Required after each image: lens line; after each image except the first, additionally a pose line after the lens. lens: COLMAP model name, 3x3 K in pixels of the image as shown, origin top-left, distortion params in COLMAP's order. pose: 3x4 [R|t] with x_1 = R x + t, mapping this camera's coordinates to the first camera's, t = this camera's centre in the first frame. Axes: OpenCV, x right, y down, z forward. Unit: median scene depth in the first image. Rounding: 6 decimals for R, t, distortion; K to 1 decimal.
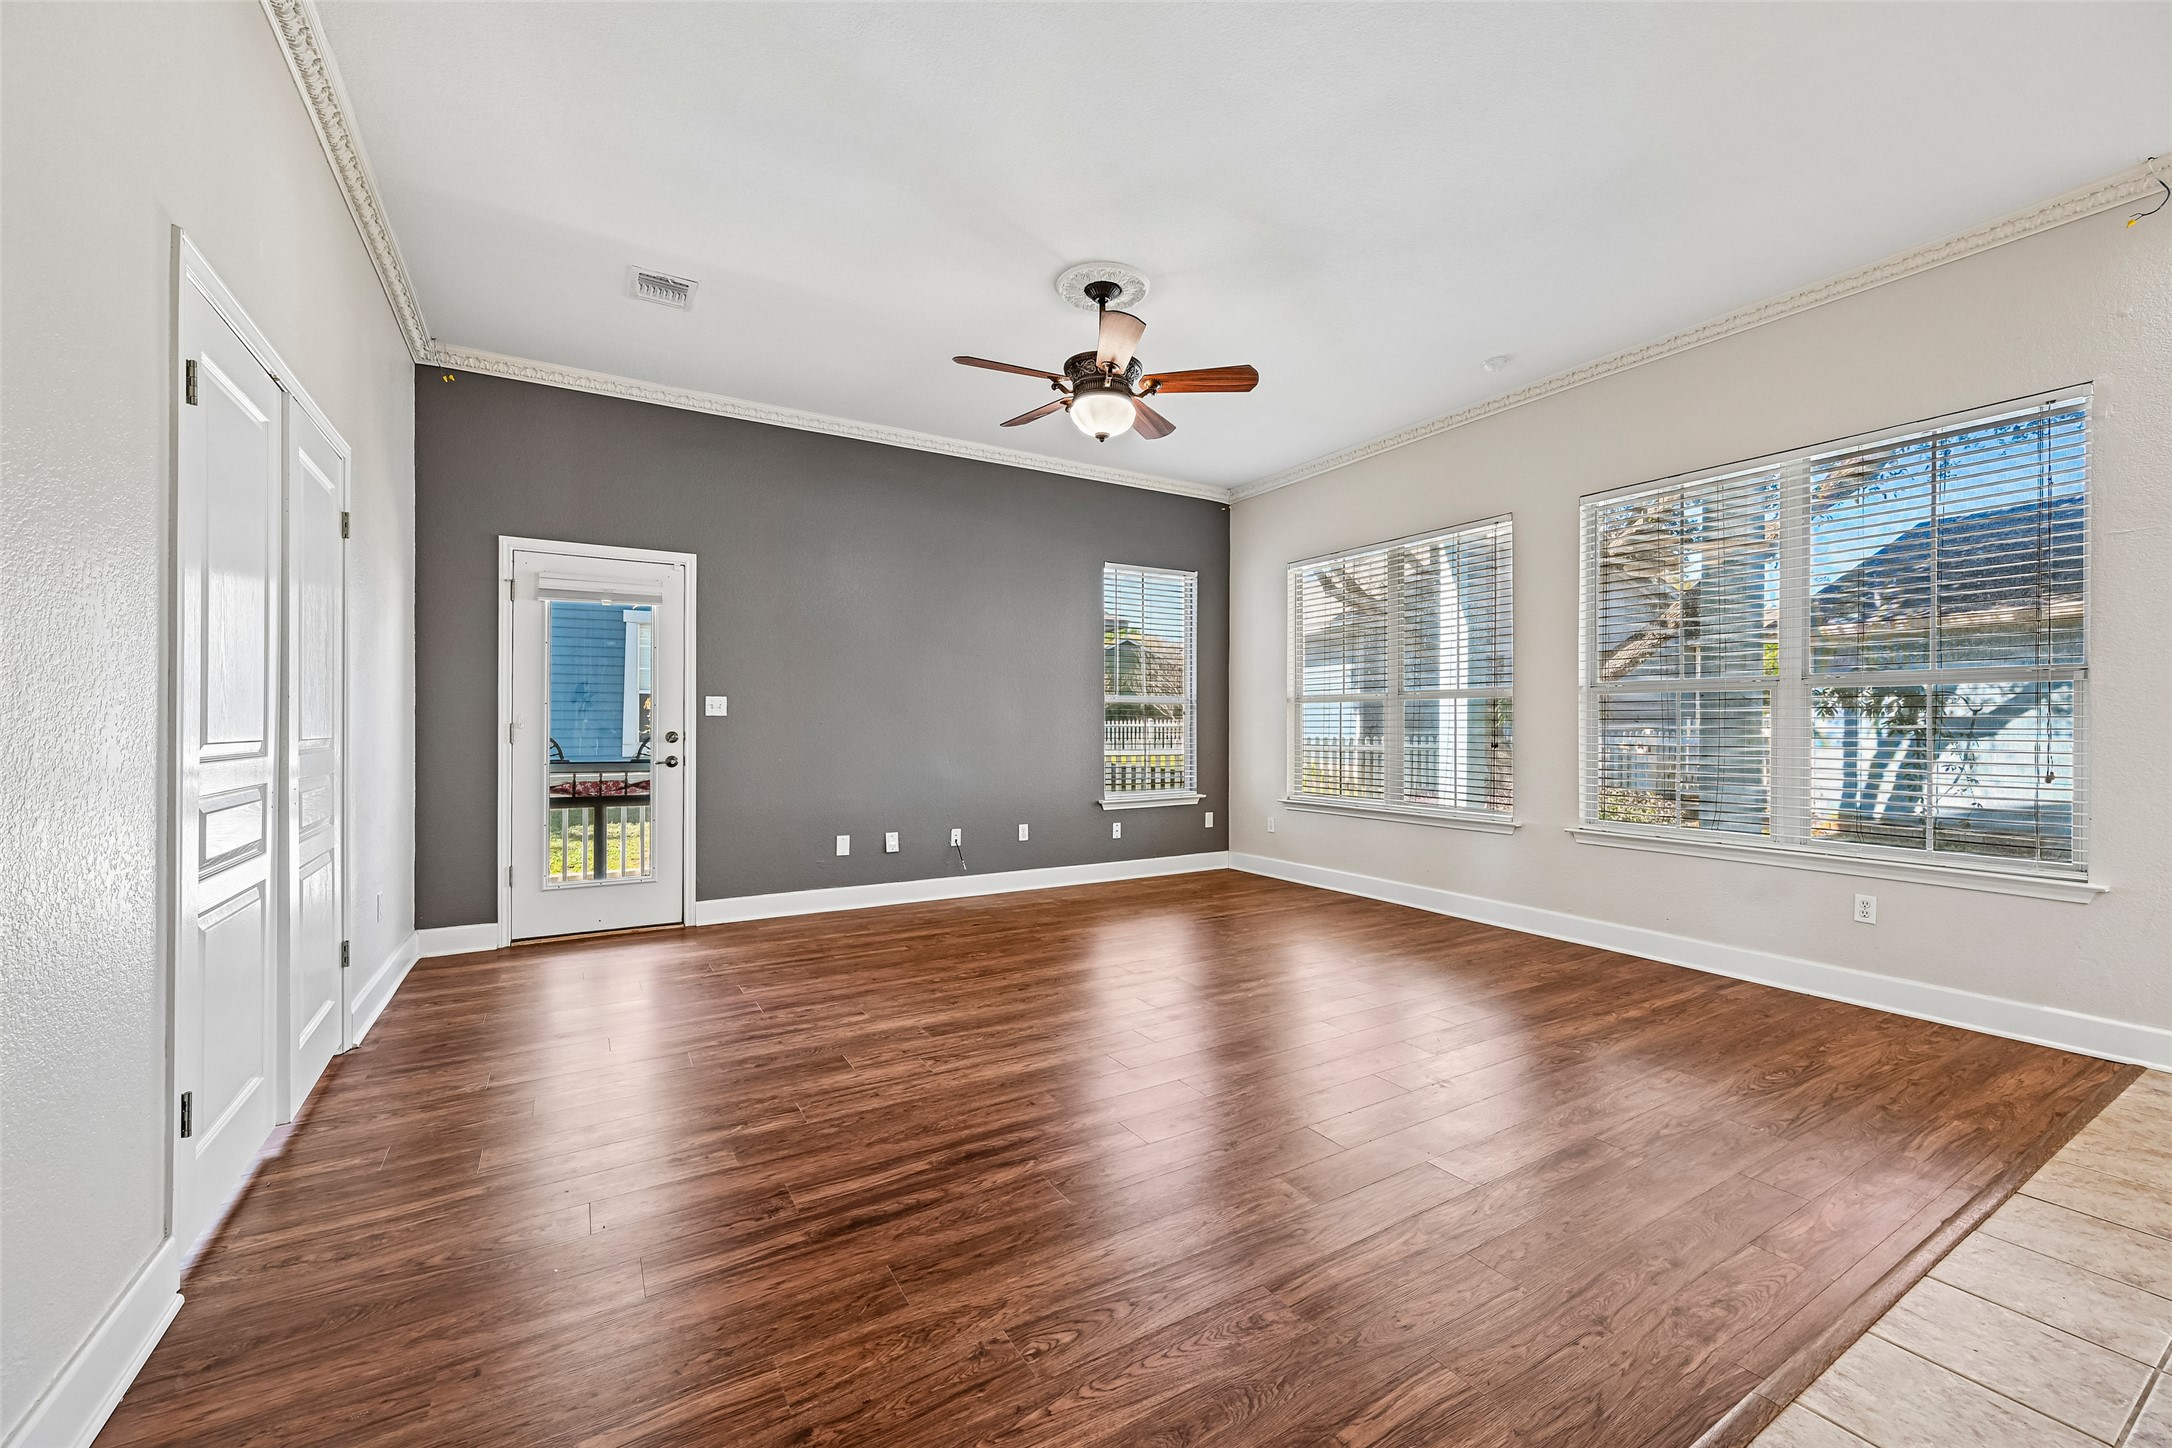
lens RADIAL K [[850.6, 0, 1088.5], [0, 850.6, 728.7], [0, 0, 1]] dist [-0.001450, 0.000576]
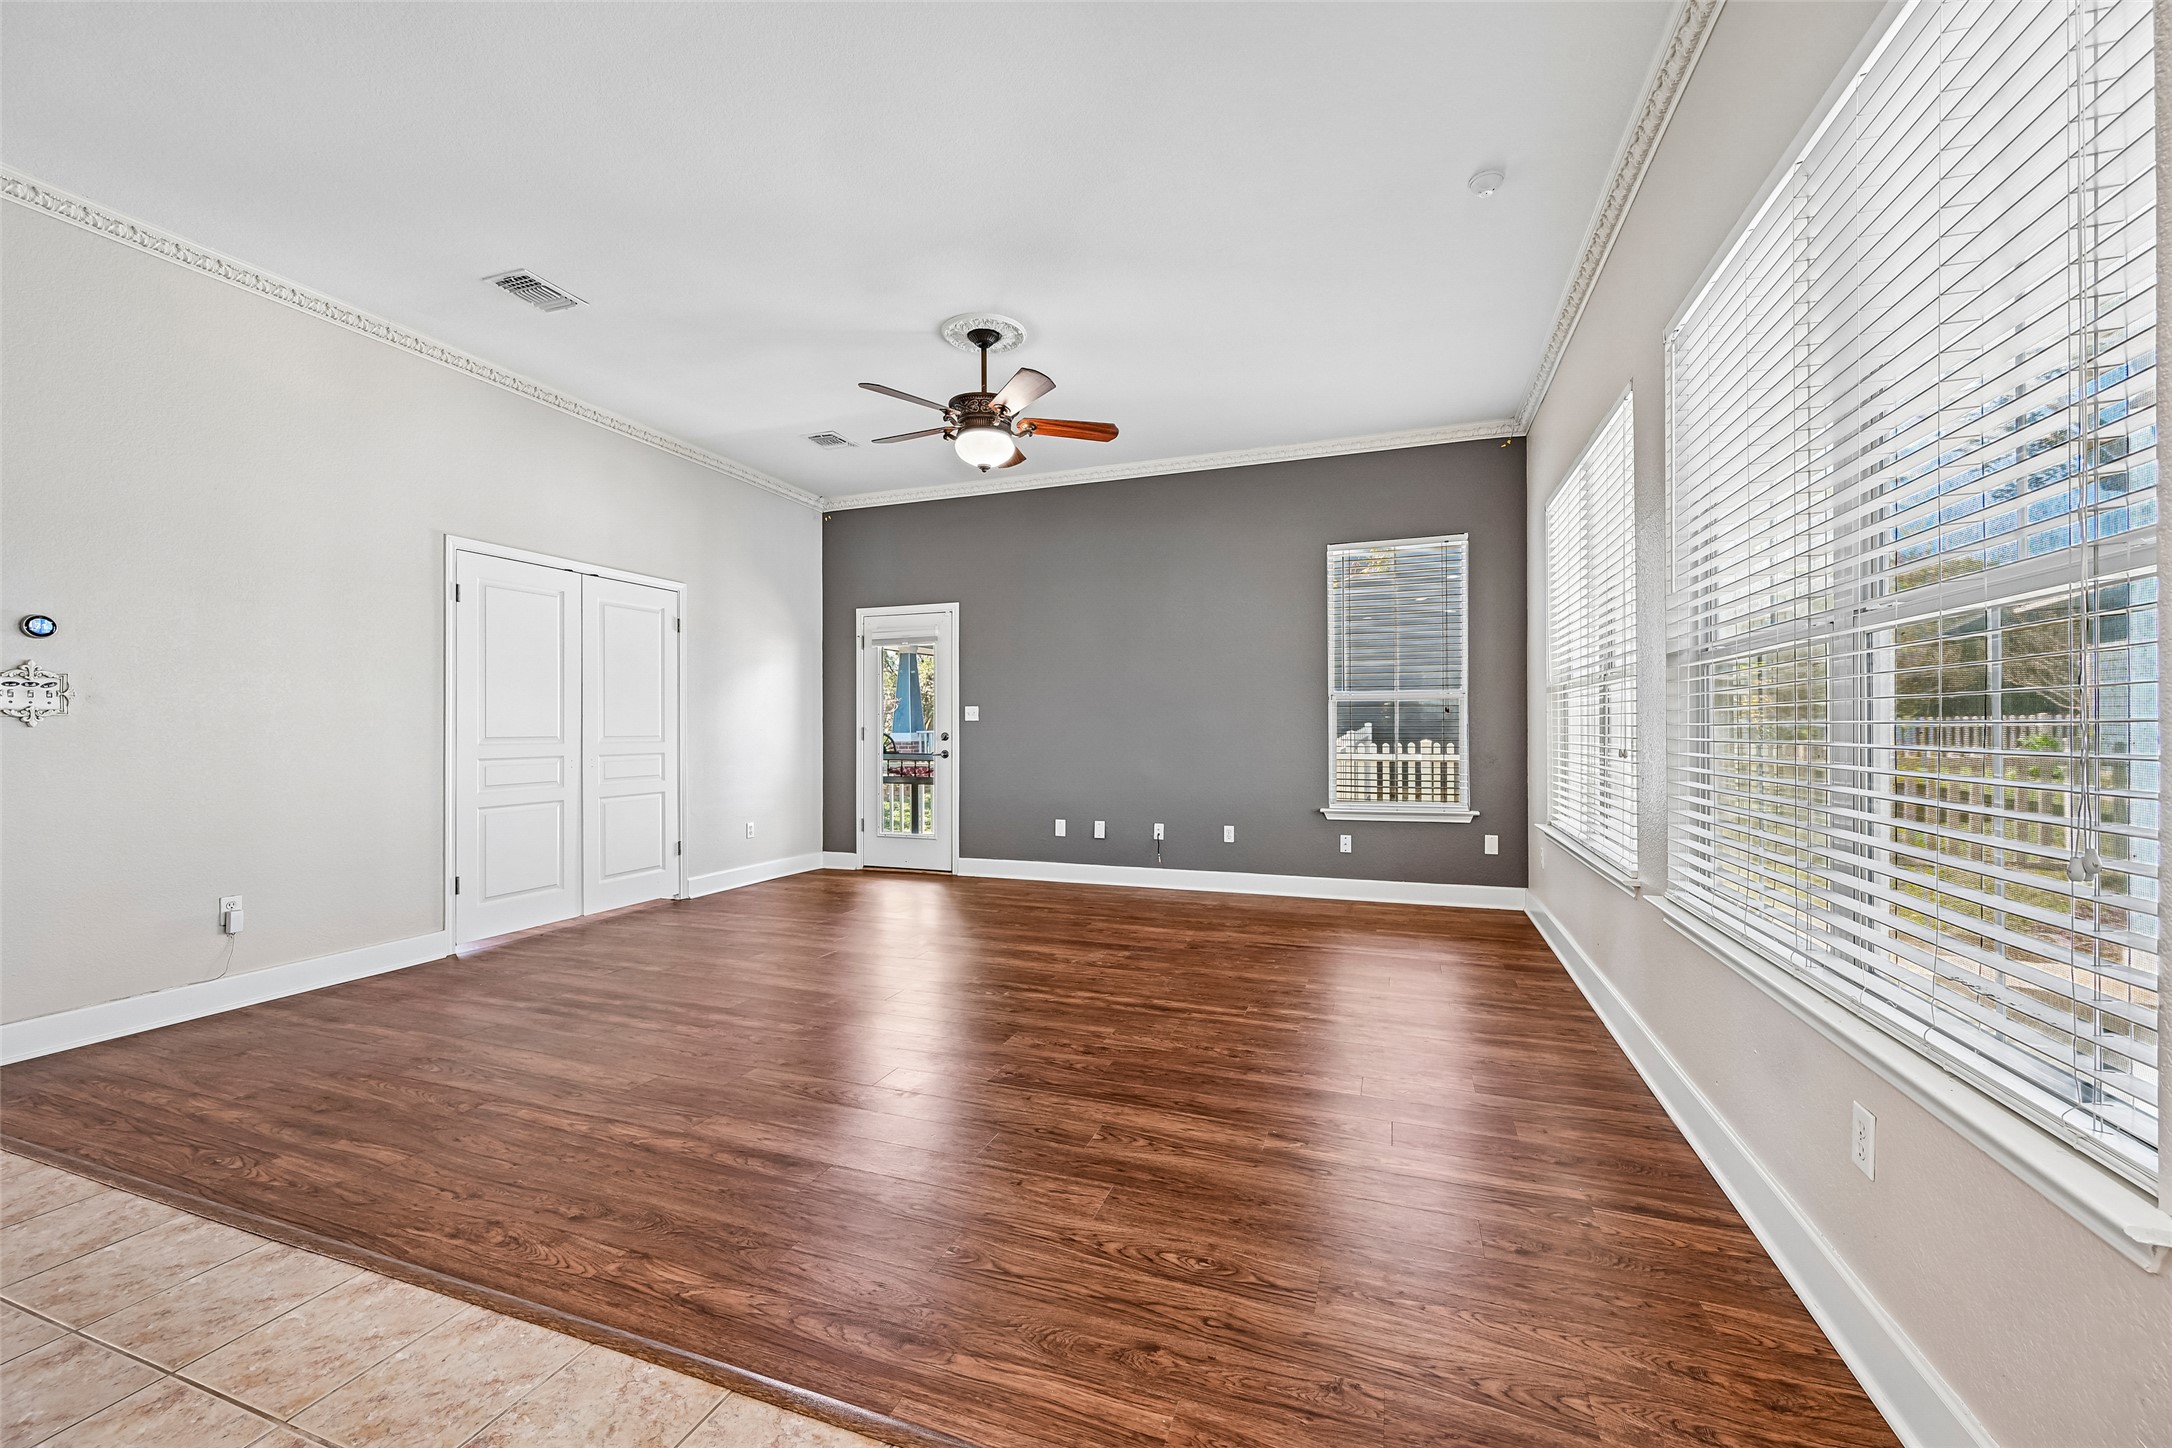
lens RADIAL K [[850.6, 0, 1088.4], [0, 850.6, 724.1], [0, 0, 1]] dist [-0.001450, 0.000576]
pose [[0.629261, -0.008999, -0.777142, 0.738316], [0.002703, 0.999952, -0.009391, 0.003204], [0.777189, 0.003808, 0.629256, 0.310463]]
